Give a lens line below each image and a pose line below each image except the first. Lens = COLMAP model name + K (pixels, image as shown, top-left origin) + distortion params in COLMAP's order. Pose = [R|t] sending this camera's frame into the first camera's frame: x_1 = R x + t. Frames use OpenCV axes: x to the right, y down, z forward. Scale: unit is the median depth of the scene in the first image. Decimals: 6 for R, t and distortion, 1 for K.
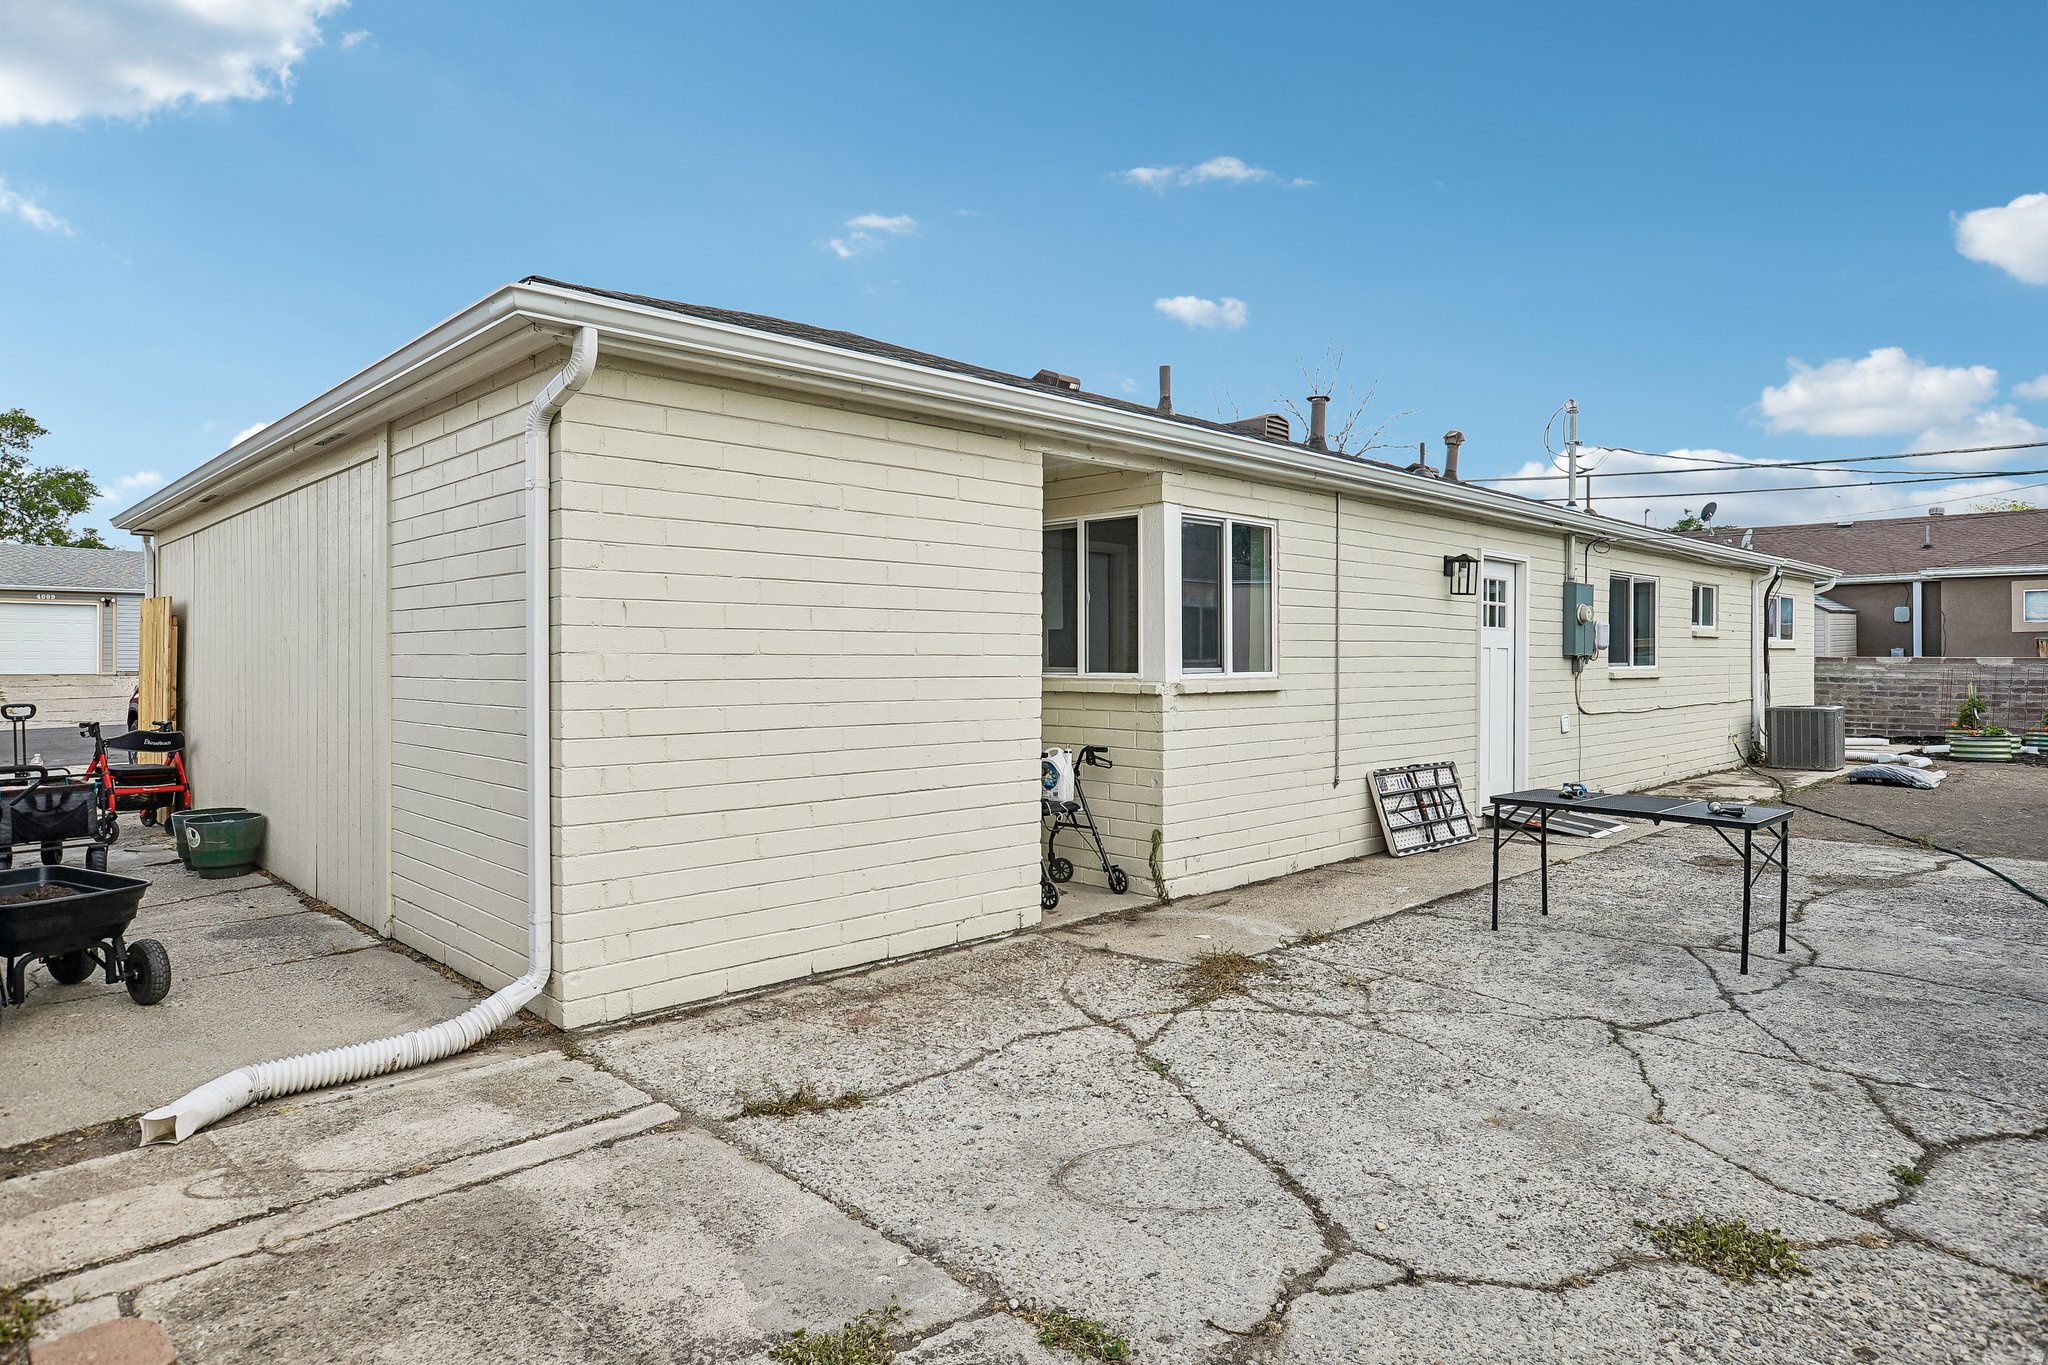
lens RADIAL K [[1203.6, 0, 1033.6], [0, 1203.6, 644.1], [0, 0, 1]] dist [-0.049577, 0.049147]
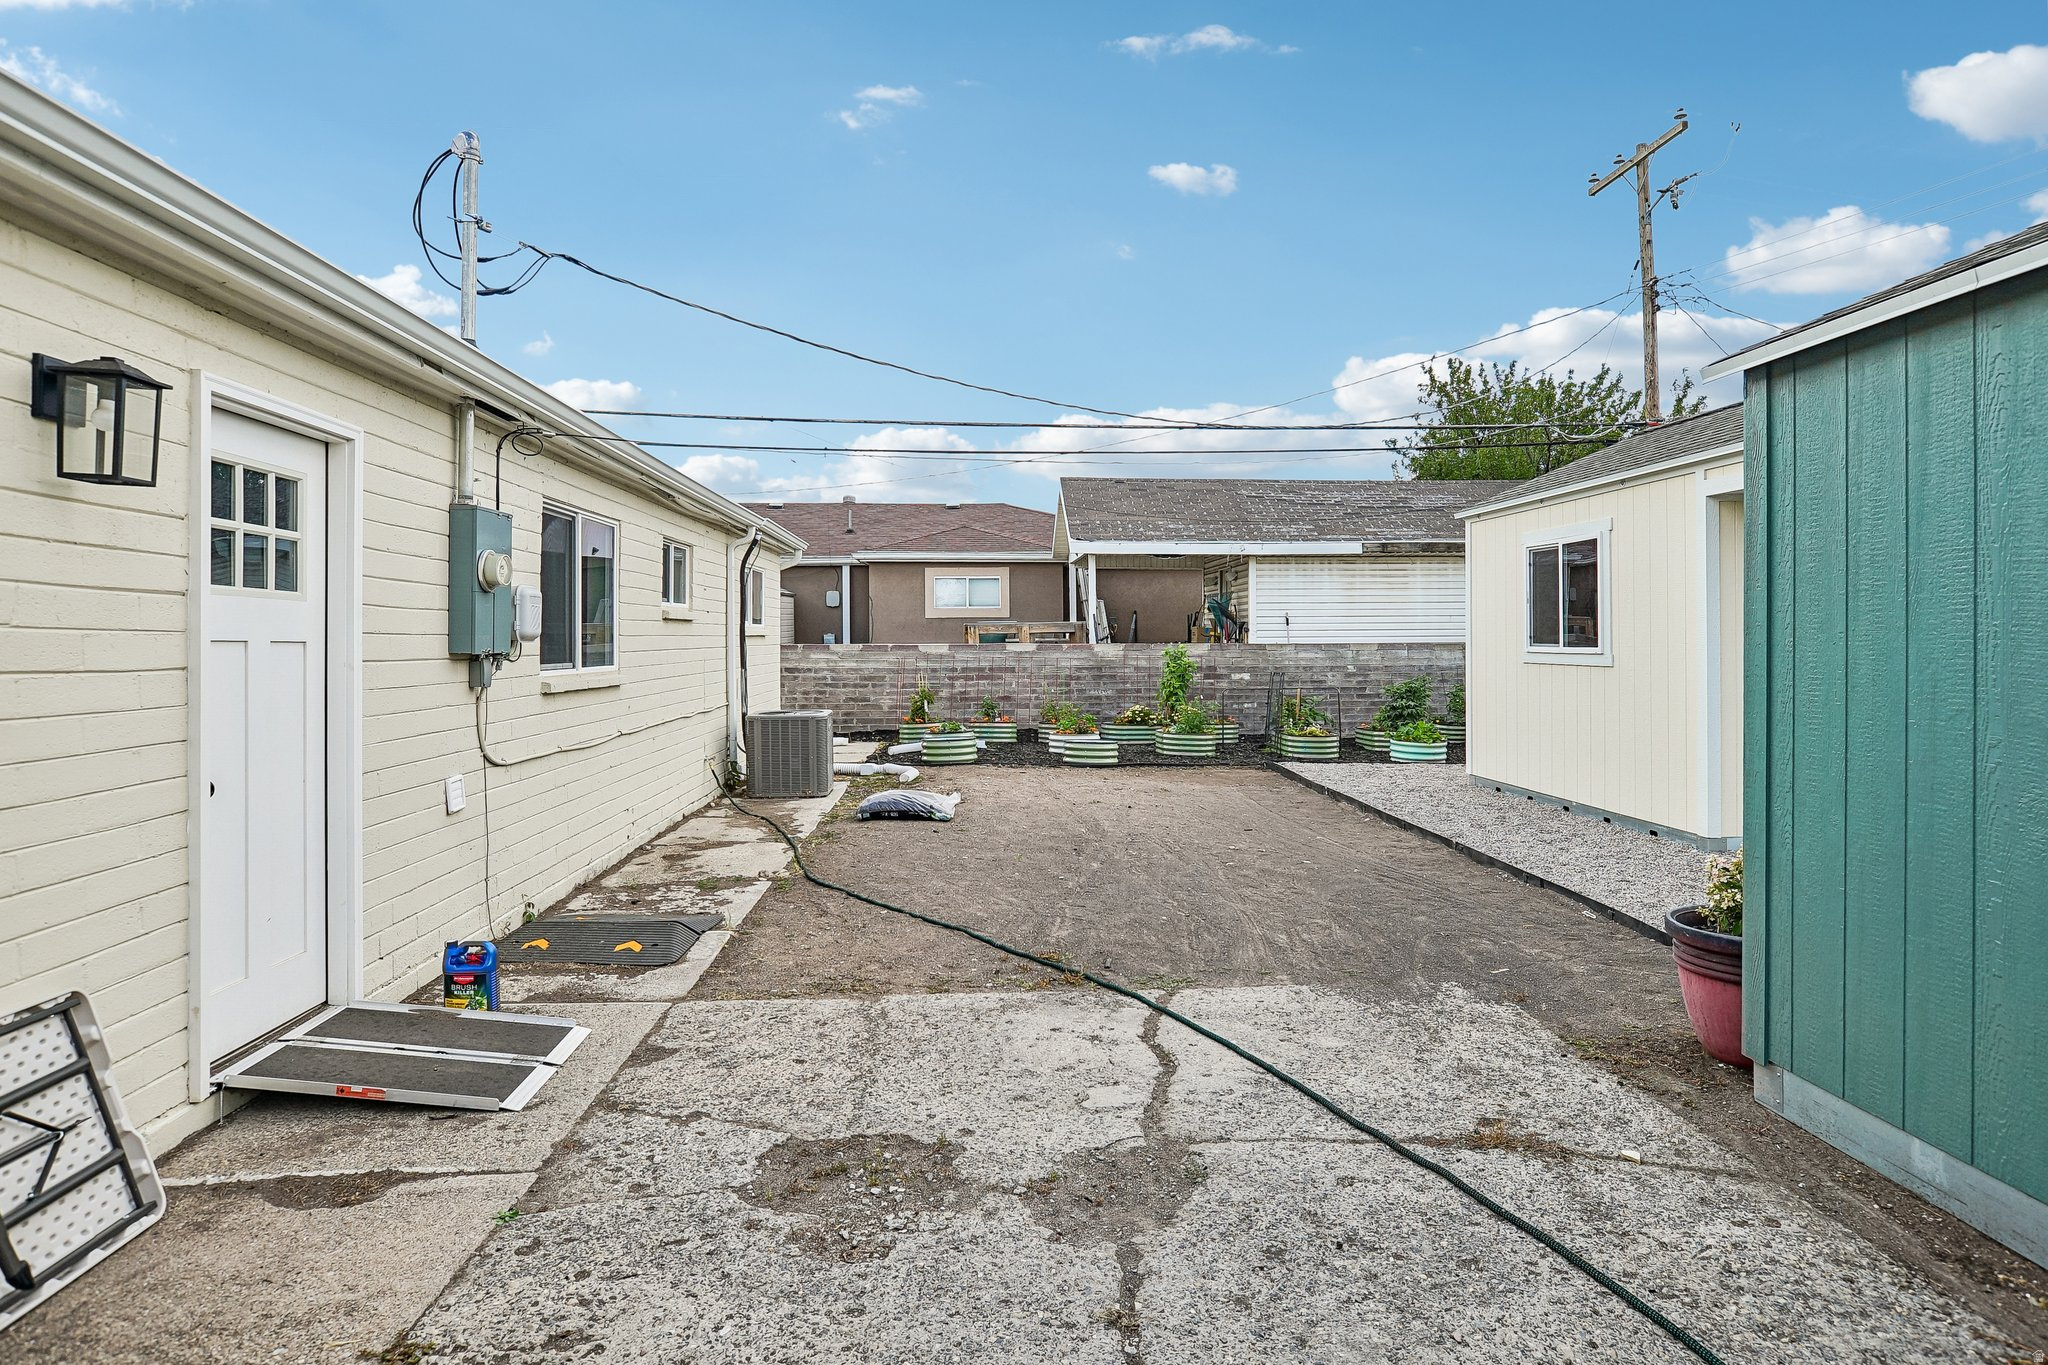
lens RADIAL K [[1203.6, 0, 1033.6], [0, 1203.6, 644.1], [0, 0, 1]] dist [-0.049577, 0.049147]
pose [[0.664837, -0.008078, 0.746945, 0.194391], [-0.001496, 0.999925, 0.012146, -0.000682], [-0.746987, -0.009193, 0.664775, 0.406522]]
